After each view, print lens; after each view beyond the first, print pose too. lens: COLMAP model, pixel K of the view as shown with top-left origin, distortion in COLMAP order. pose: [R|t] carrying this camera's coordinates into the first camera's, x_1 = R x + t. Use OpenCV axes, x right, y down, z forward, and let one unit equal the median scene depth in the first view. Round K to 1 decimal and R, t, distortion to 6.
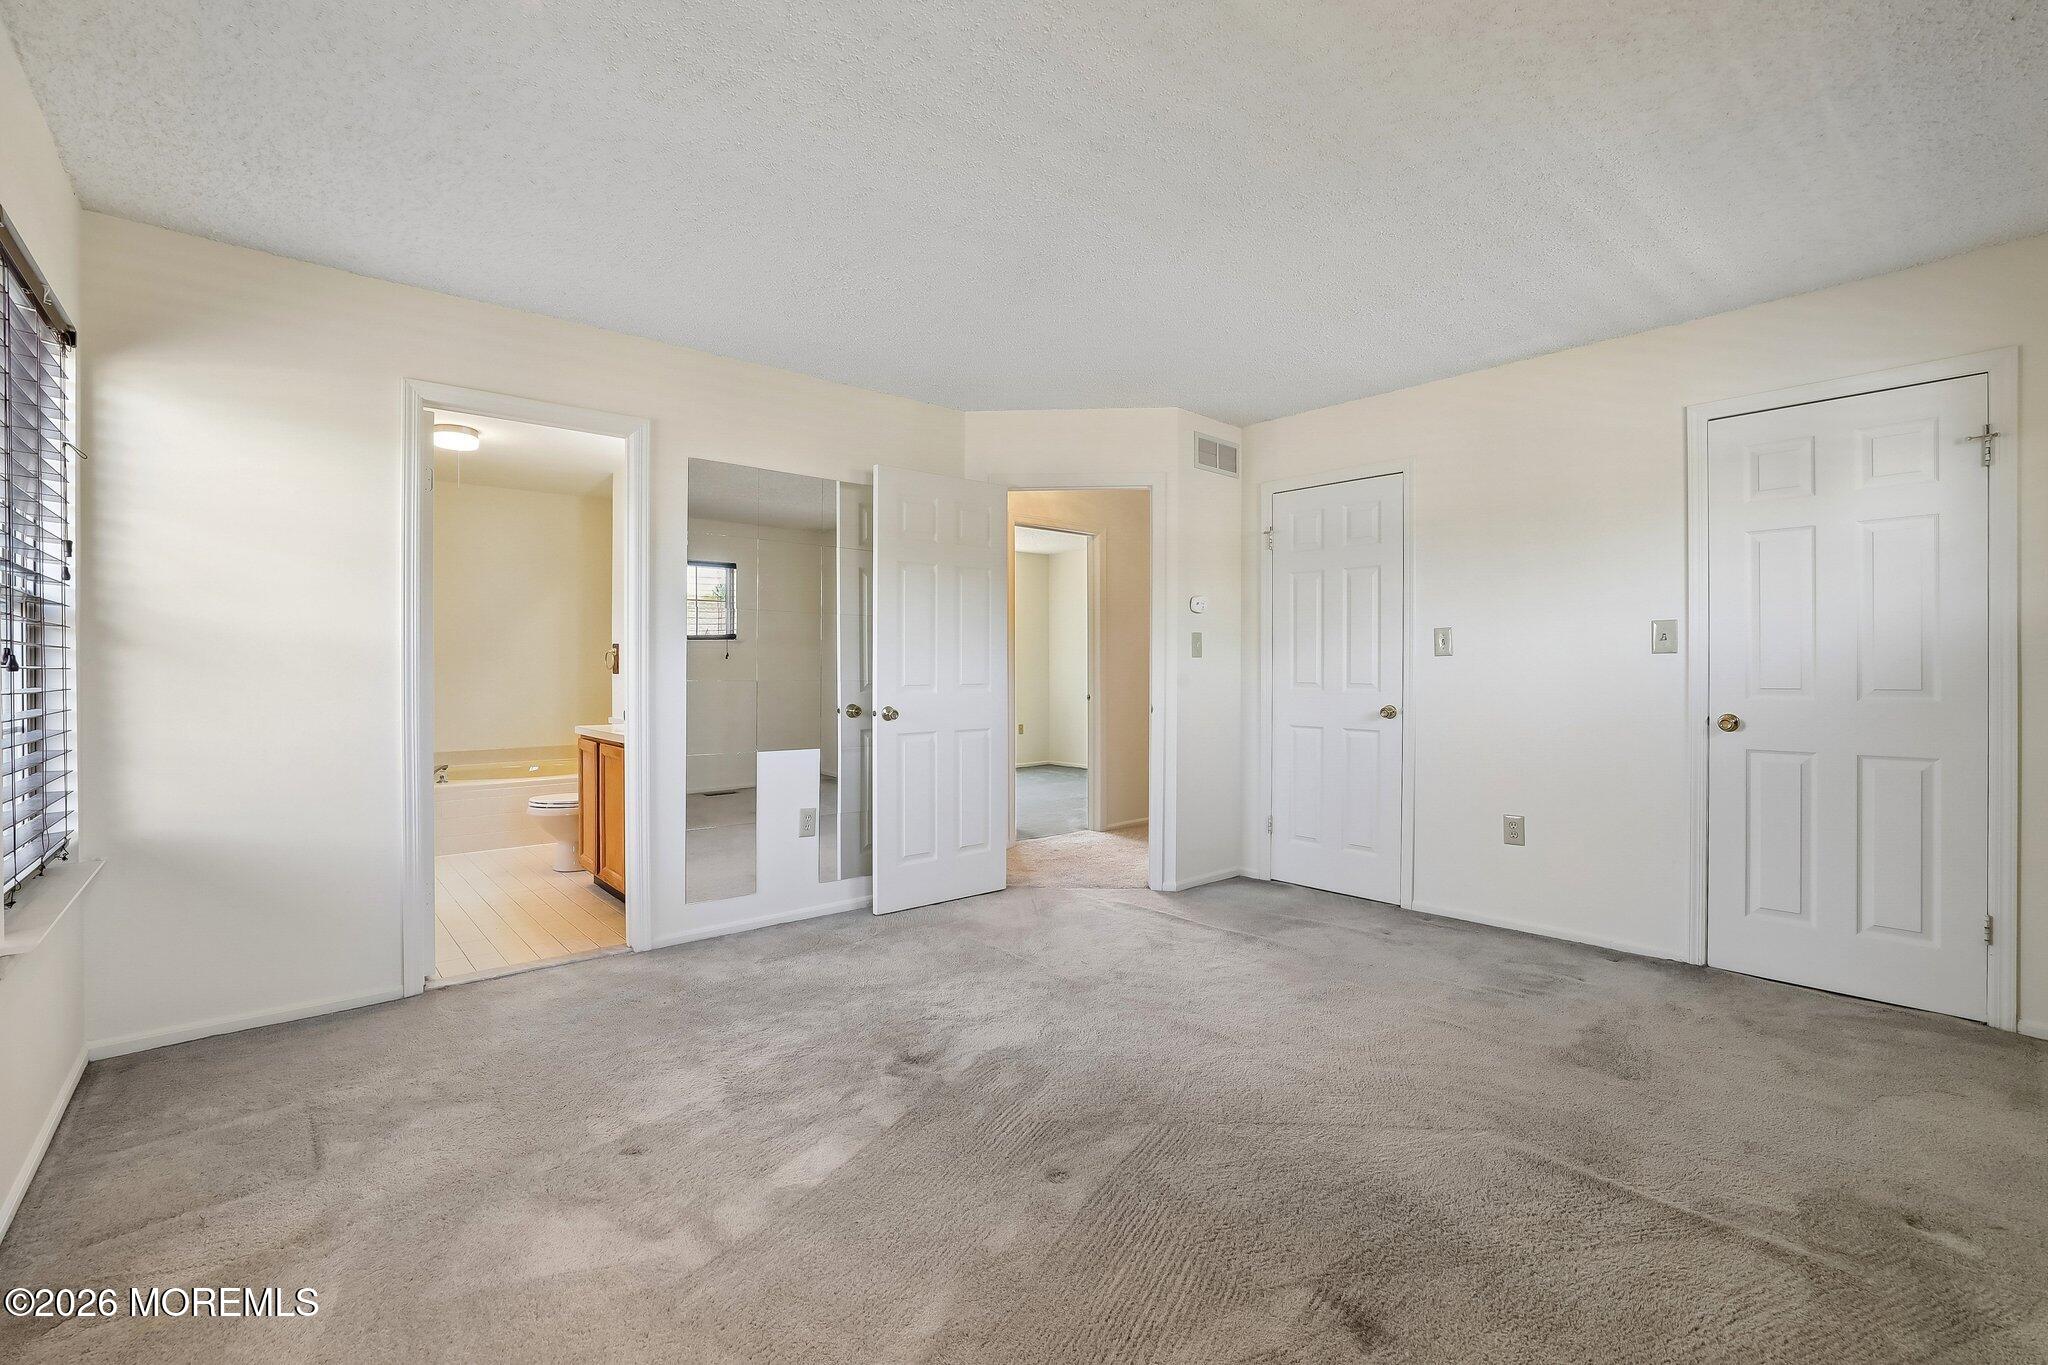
lens RADIAL K [[898.4, 0, 1019.1], [0, 898.4, 666.7], [0, 0, 1]] dist [-0.003289, 0.000090]
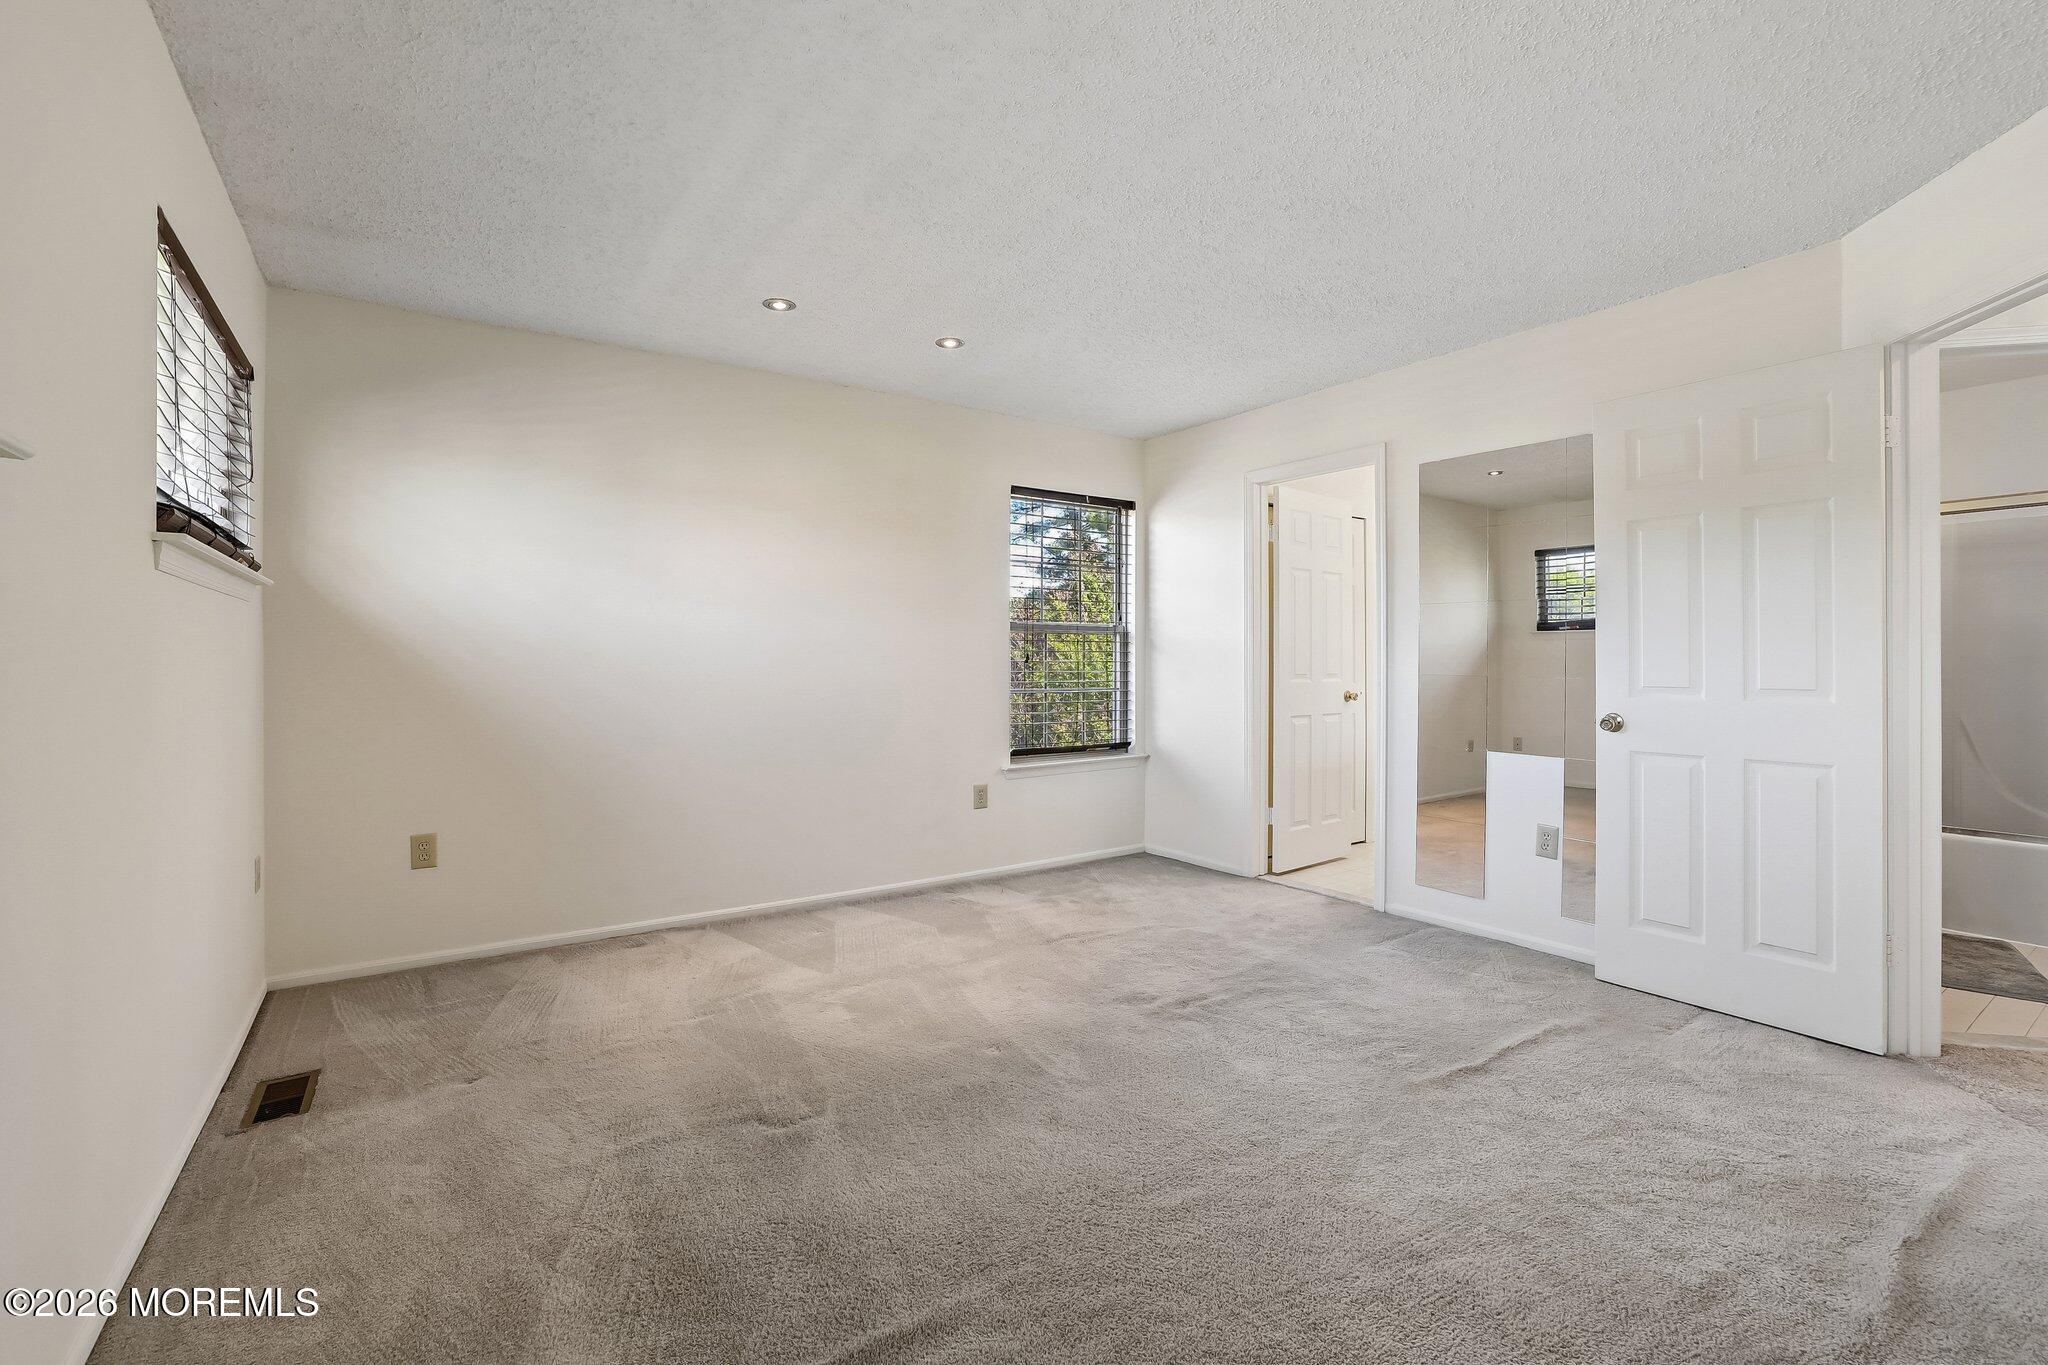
lens RADIAL K [[898.4, 0, 1020.9], [0, 898.4, 673.2], [0, 0, 1]] dist [-0.003289, 0.000090]
pose [[-0.100296, 0.010739, -0.994900, 0.676364], [-0.004594, 0.999926, 0.011256, 0.004283], [0.994947, 0.005700, -0.100240, 0.586135]]
